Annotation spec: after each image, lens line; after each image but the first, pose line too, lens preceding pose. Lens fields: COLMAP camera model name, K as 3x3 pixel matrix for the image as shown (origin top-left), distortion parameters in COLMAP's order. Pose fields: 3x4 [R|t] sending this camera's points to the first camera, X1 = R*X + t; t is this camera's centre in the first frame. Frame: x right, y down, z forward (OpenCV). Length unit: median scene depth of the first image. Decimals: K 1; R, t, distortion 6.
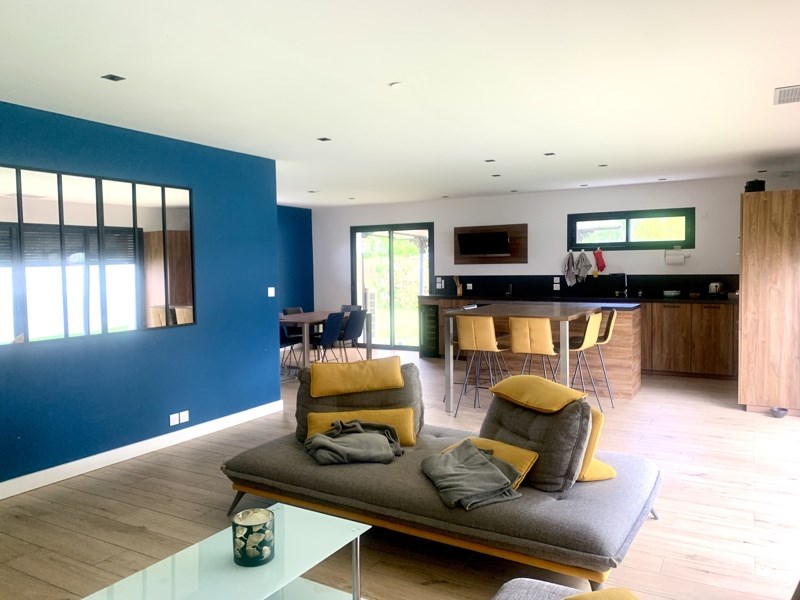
lens RADIAL K [[597.5, 0, 398.4], [0, 597.5, 283.5], [0, 0, 1]] dist [0.154992, -0.337662]
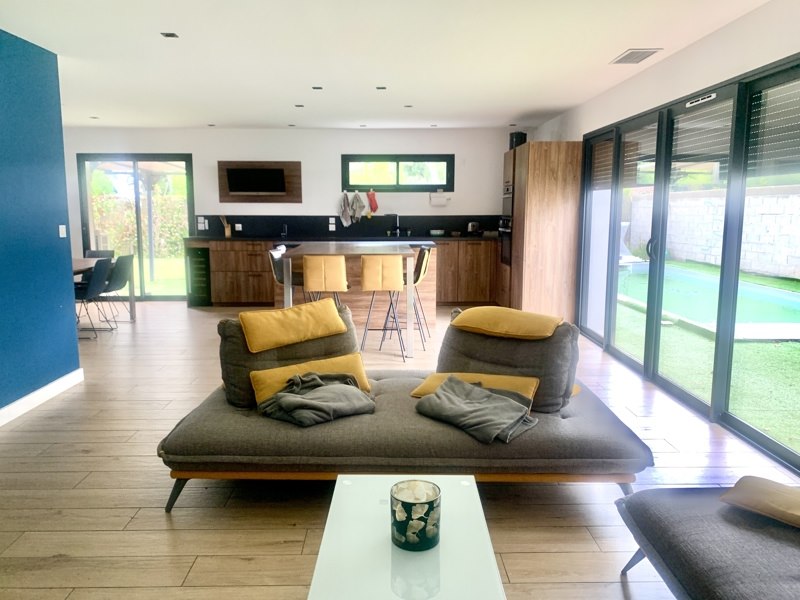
lens RADIAL K [[597.5, 0, 398.4], [0, 597.5, 283.5], [0, 0, 1]] dist [0.154992, -0.337662]
pose [[0.866335, -0.049815, 0.496973, -0.166658], [0.004146, 0.995697, 0.092578, 0.007817], [-0.499446, -0.078143, 0.862814, 0.084358]]
